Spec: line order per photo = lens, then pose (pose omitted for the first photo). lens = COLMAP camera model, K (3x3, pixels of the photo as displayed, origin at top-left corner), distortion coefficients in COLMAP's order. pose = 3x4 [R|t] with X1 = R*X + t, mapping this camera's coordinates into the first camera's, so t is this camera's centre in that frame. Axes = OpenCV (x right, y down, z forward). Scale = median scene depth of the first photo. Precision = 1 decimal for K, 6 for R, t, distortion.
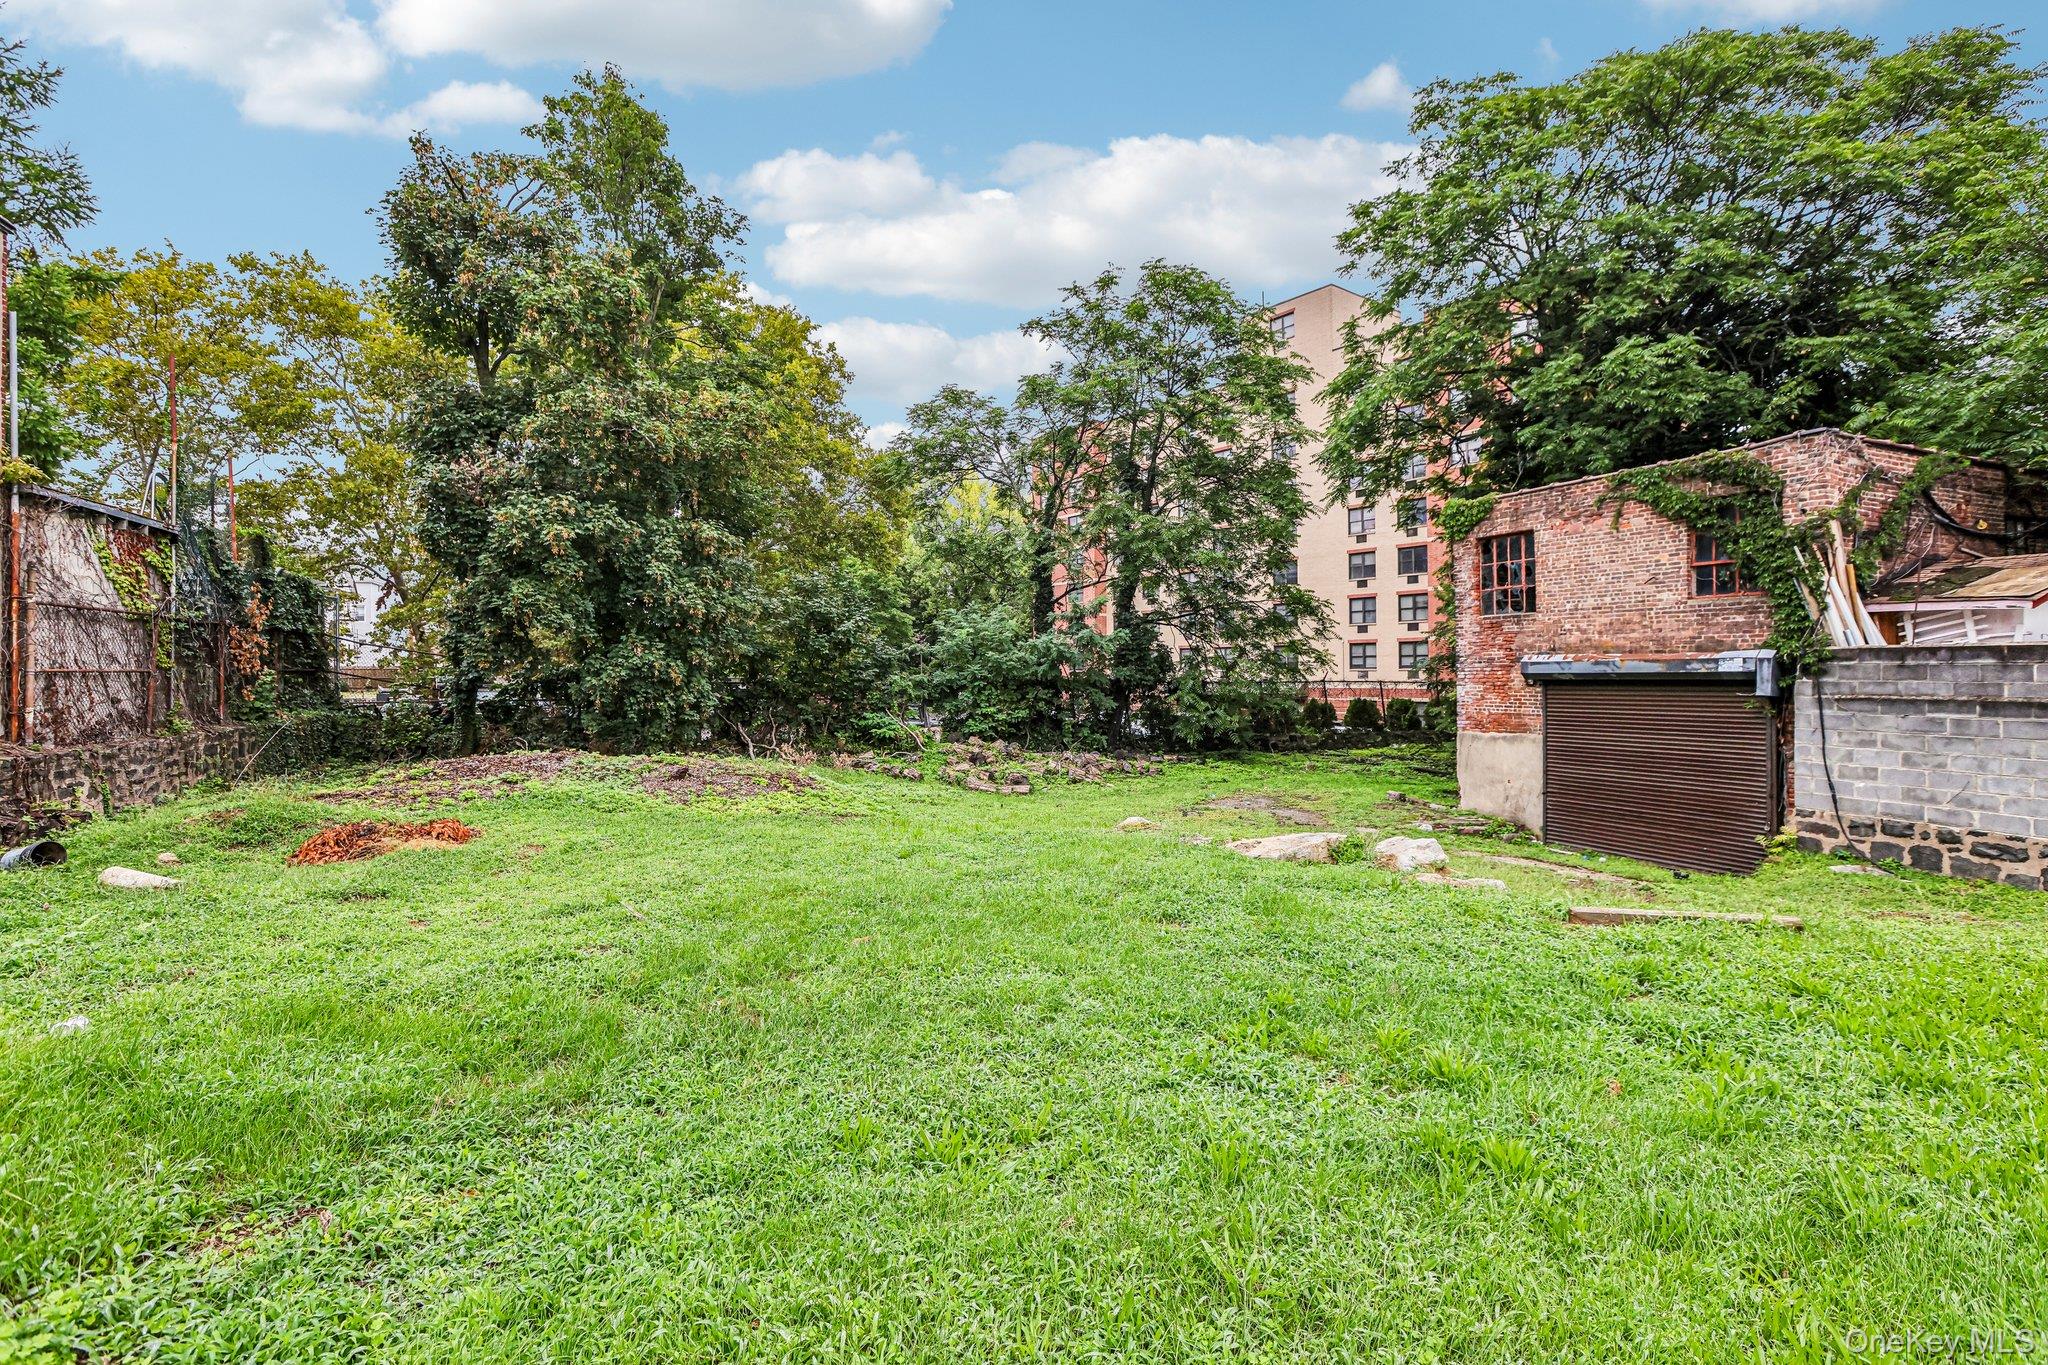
lens RADIAL K [[944.4, 0, 1024.0], [0, 944.4, 682.5], [0, 0, 1]] dist [-0.049511, 0.022282]
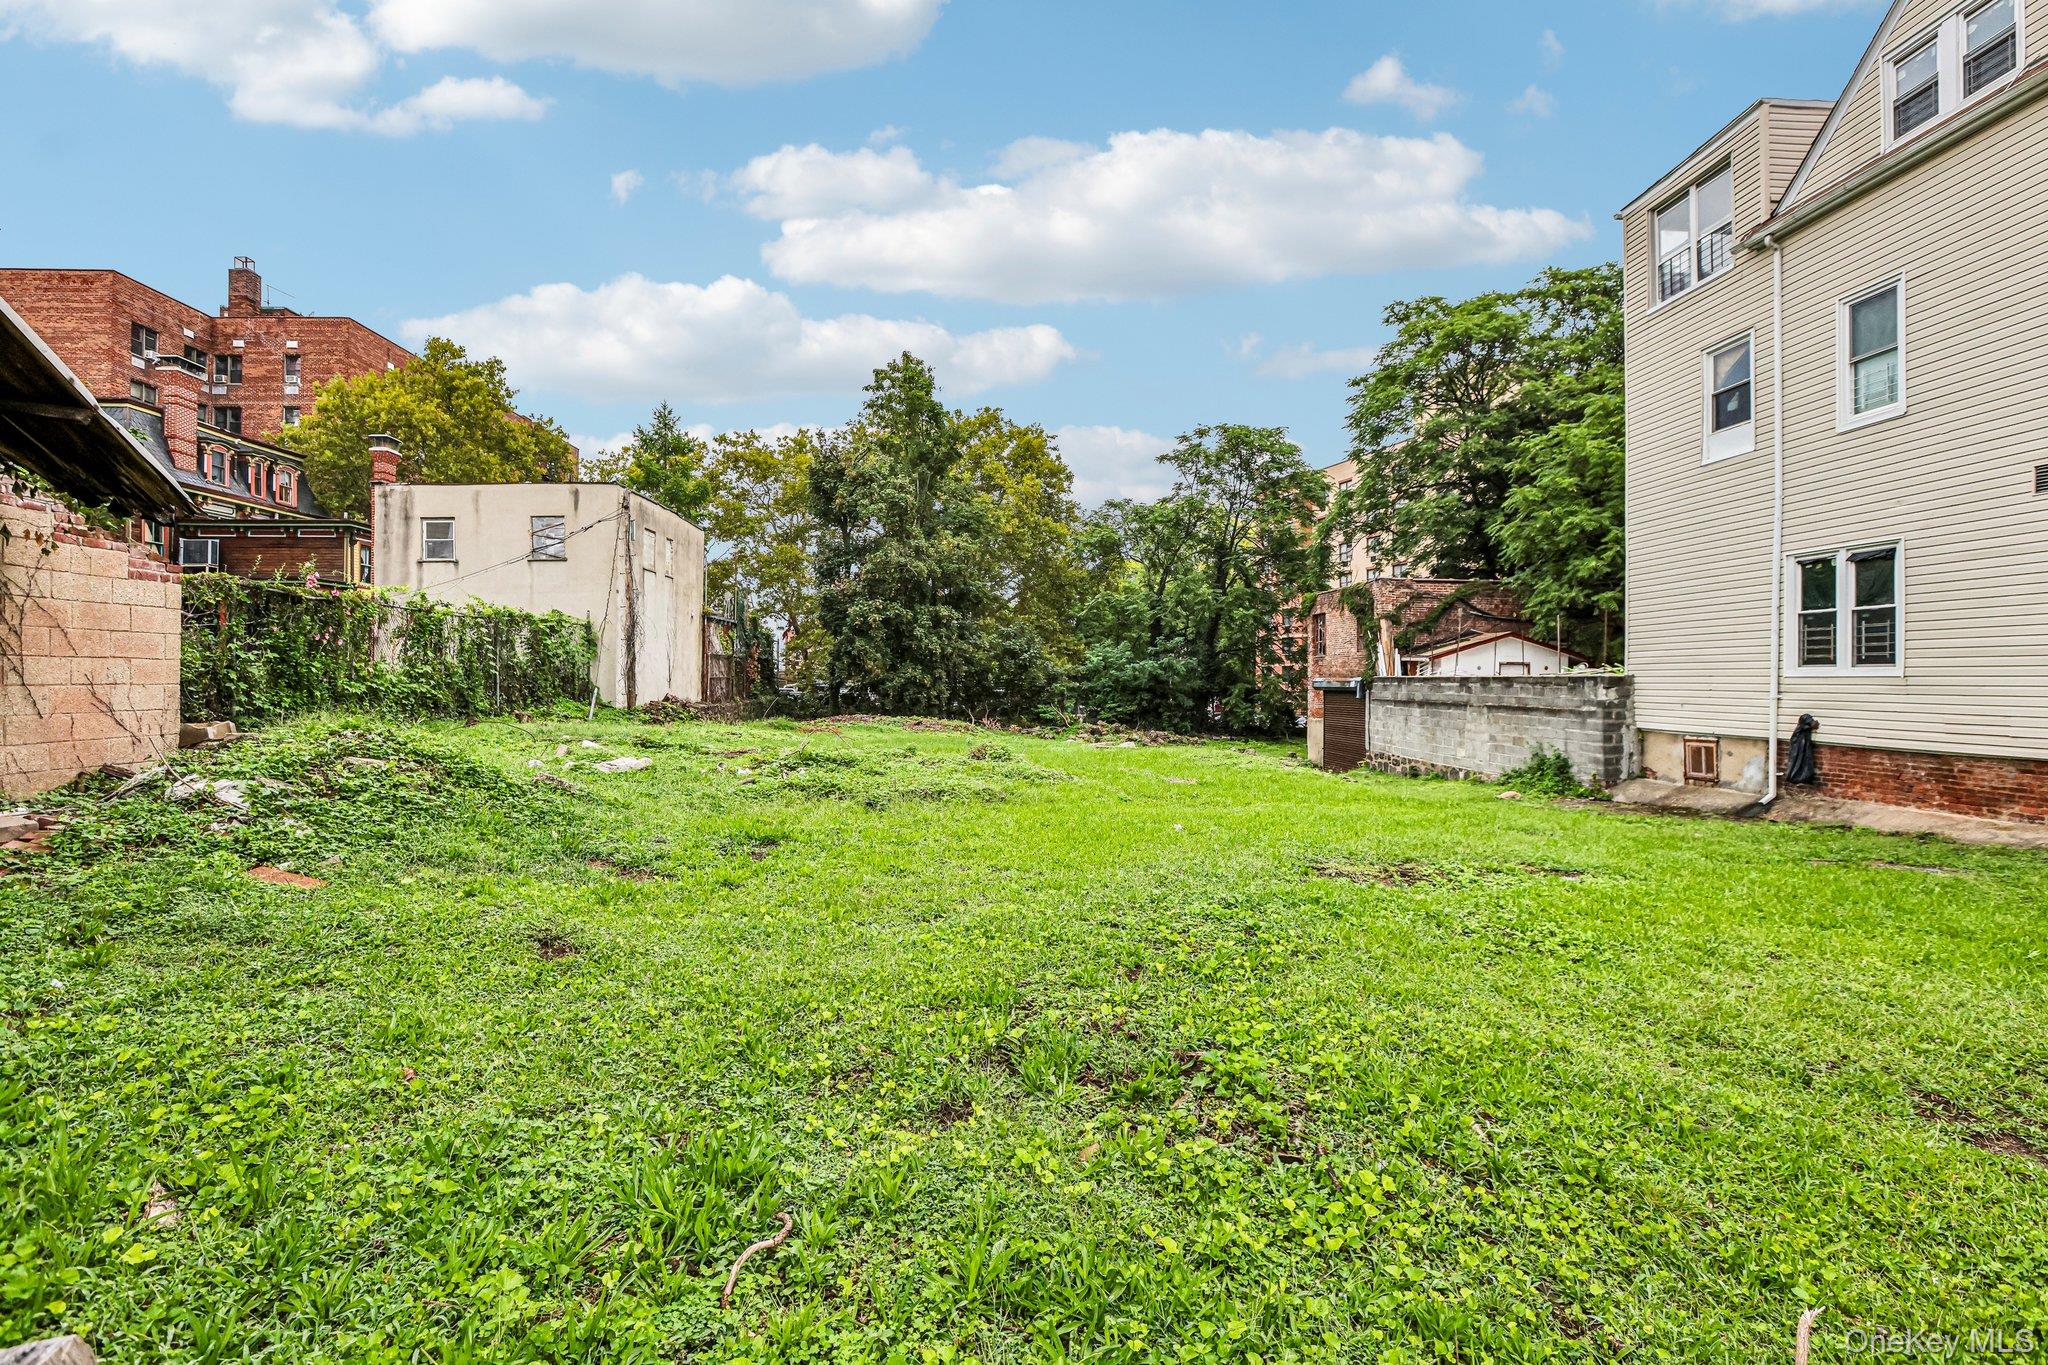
lens RADIAL K [[923.8, 0, 1006.6], [0, 923.8, 675.7], [0, 0, 1]] dist [-0.034685, 0.012560]
pose [[0.941322, 0.010734, -0.337339, 0.476952], [-0.016141, 0.999782, -0.013228, 0.002603], [0.337124, 0.017897, 0.941290, -0.851454]]
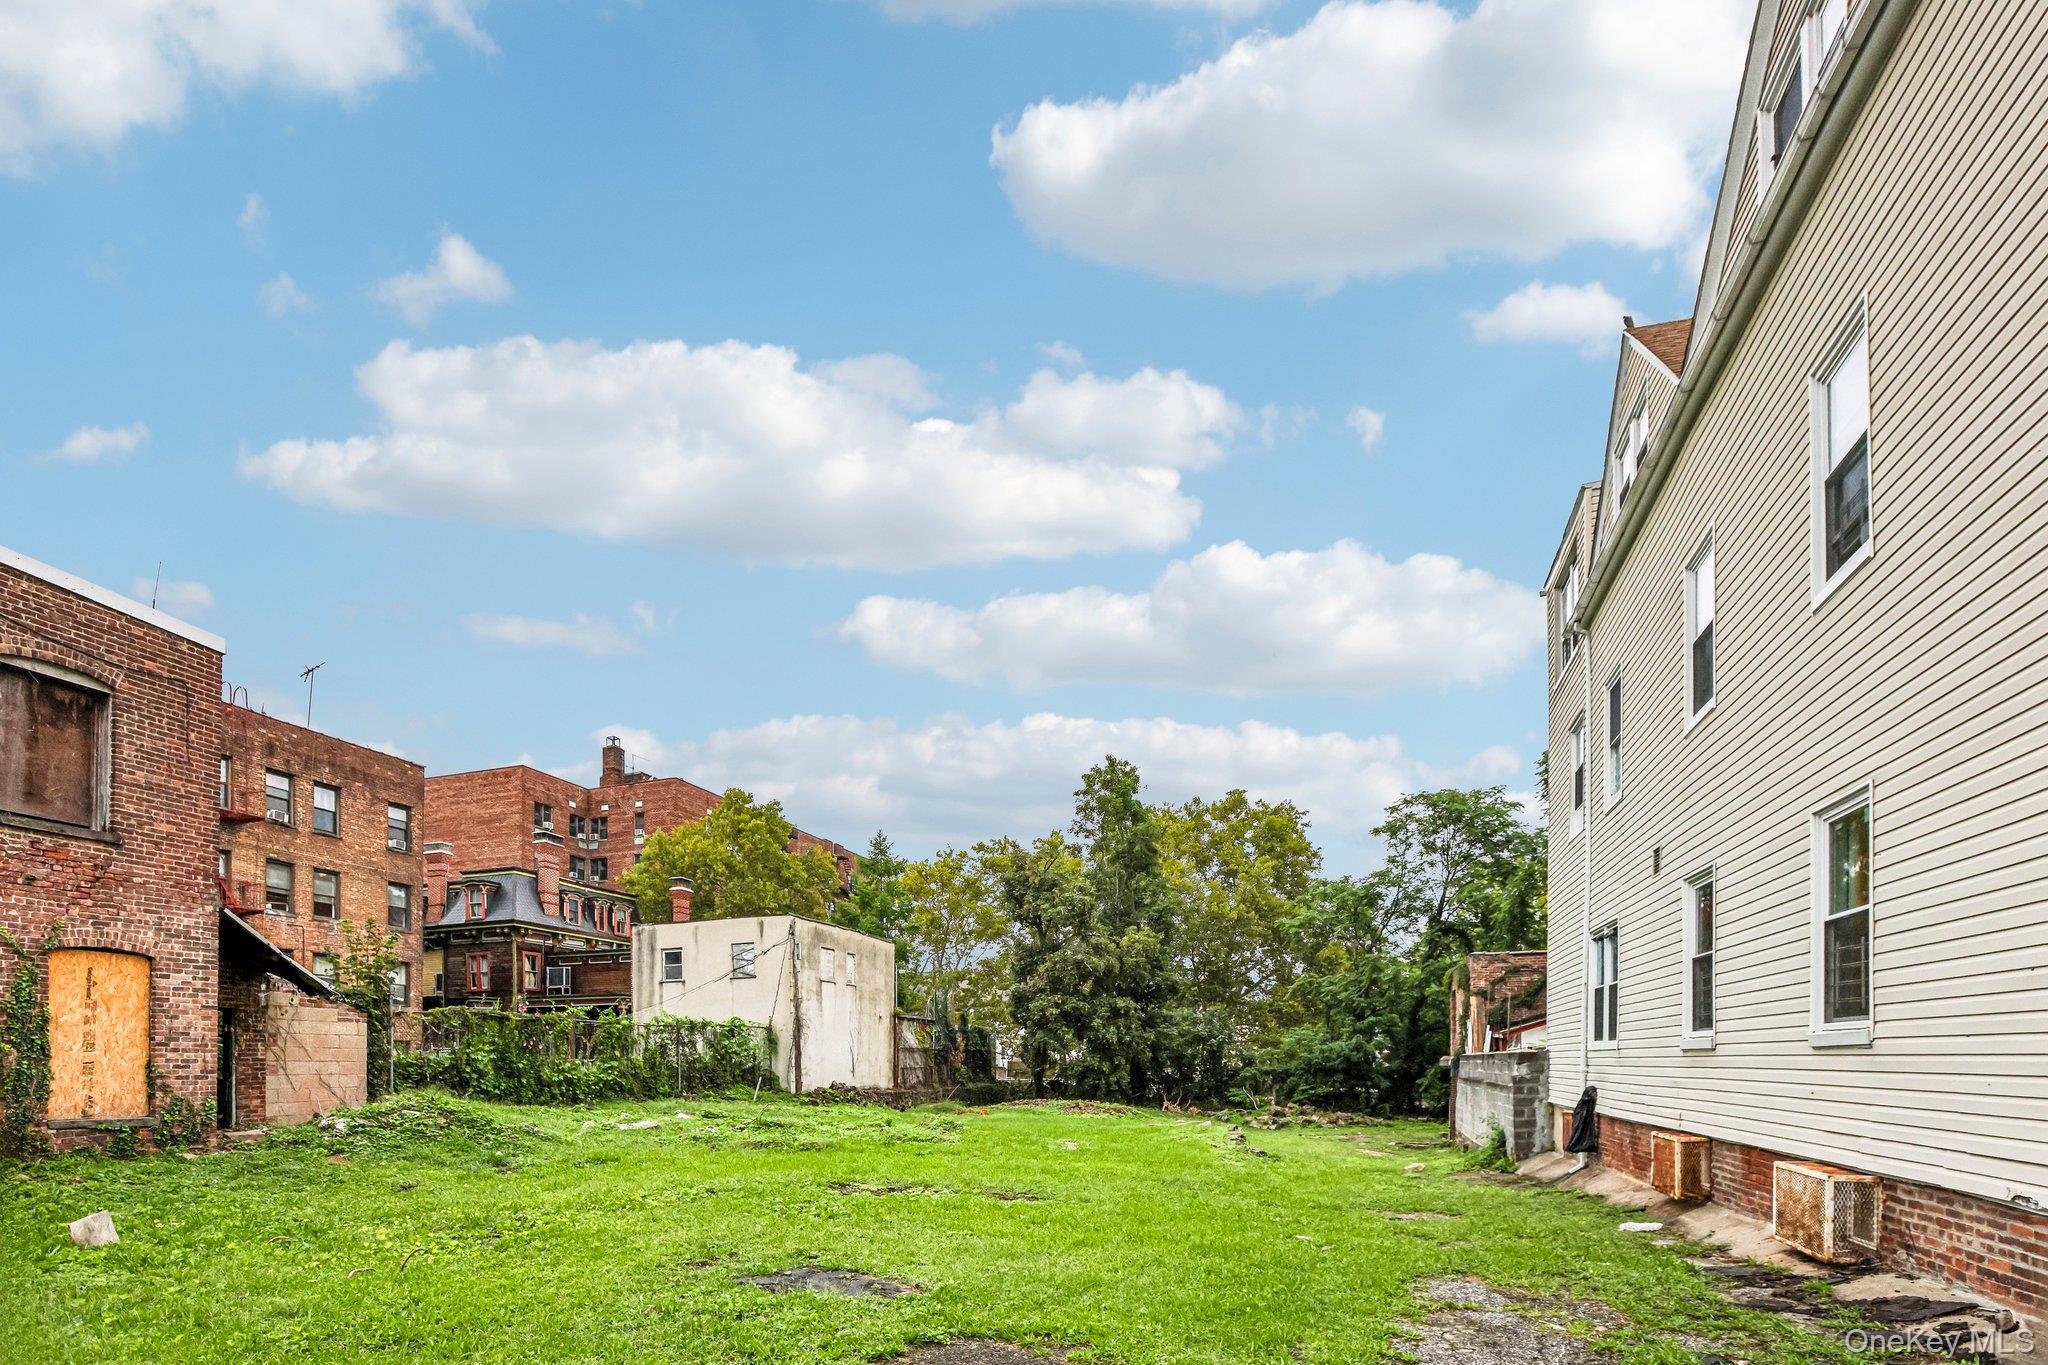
lens RADIAL K [[961.2, 0, 1027.0], [0, 961.2, 1060.5], [0, 0, 1]] dist [-0.029746, 0.006353]
pose [[0.773089, -0.002223, -0.634294, 0.916057], [-0.006700, 0.999909, -0.011671, 0.000961], [0.634262, 0.013273, 0.773004, -0.865973]]
